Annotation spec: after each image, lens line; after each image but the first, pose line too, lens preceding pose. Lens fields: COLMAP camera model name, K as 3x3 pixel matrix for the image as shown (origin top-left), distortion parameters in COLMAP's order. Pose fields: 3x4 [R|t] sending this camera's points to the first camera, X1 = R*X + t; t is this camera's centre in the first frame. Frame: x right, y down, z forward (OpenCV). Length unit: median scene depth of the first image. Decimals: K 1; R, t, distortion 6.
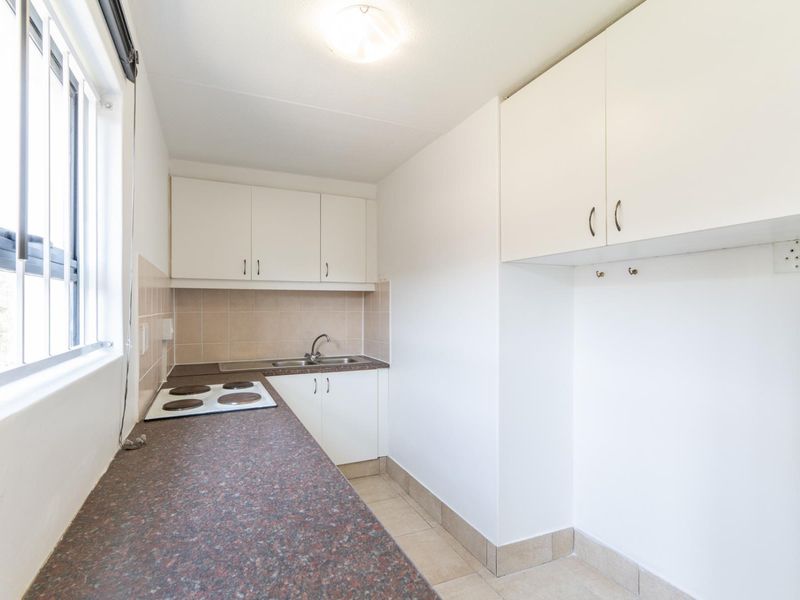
lens RADIAL K [[396.3, 0, 396.9], [0, 396.3, 304.2], [0, 0, 1]] dist [-0.000037, -0.000229]
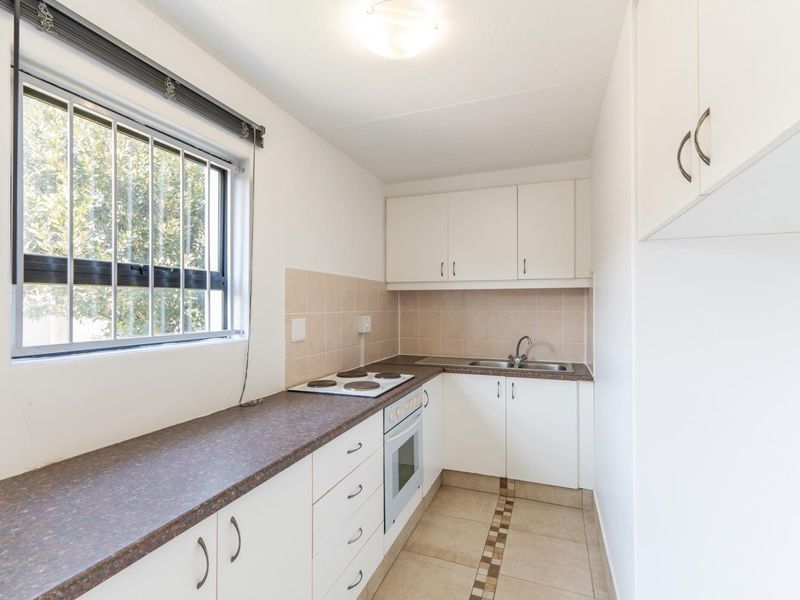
lens RADIAL K [[402.3, 0, 415.5], [0, 402.3, 297.3], [0, 0, 1]] dist [0.001005, 0.000609]
pose [[0.708683, -0.014937, -0.705369, 0.383349], [0.004586, 0.999852, -0.016565, 0.000358], [0.705512, 0.008504, 0.708647, 0.197288]]
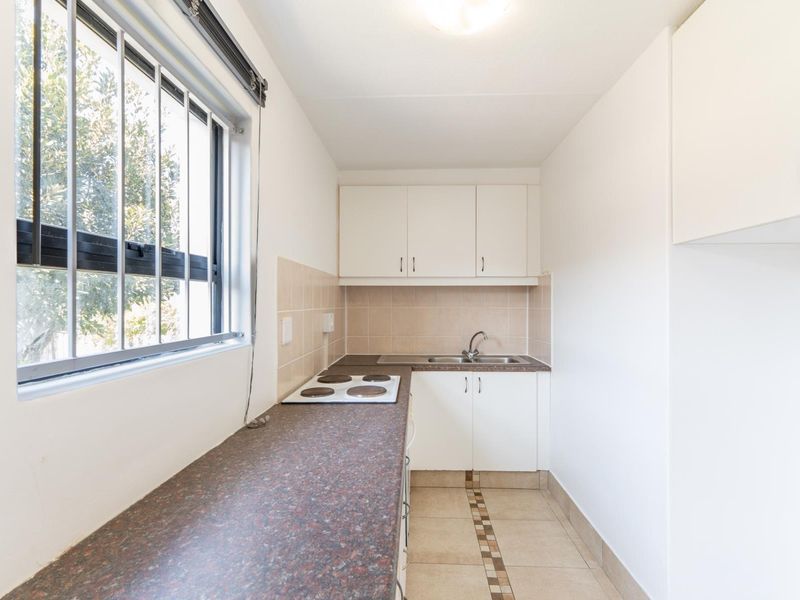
lens RADIAL K [[399.9, 0, 418.9], [0, 399.9, 298.0], [0, 0, 1]] dist [0.001575, 0.000624]
pose [[0.902840, -0.003899, -0.429959, 0.124798], [0.001983, 0.999986, -0.004902, -0.000166], [0.429972, 0.003573, 0.902835, 0.080463]]
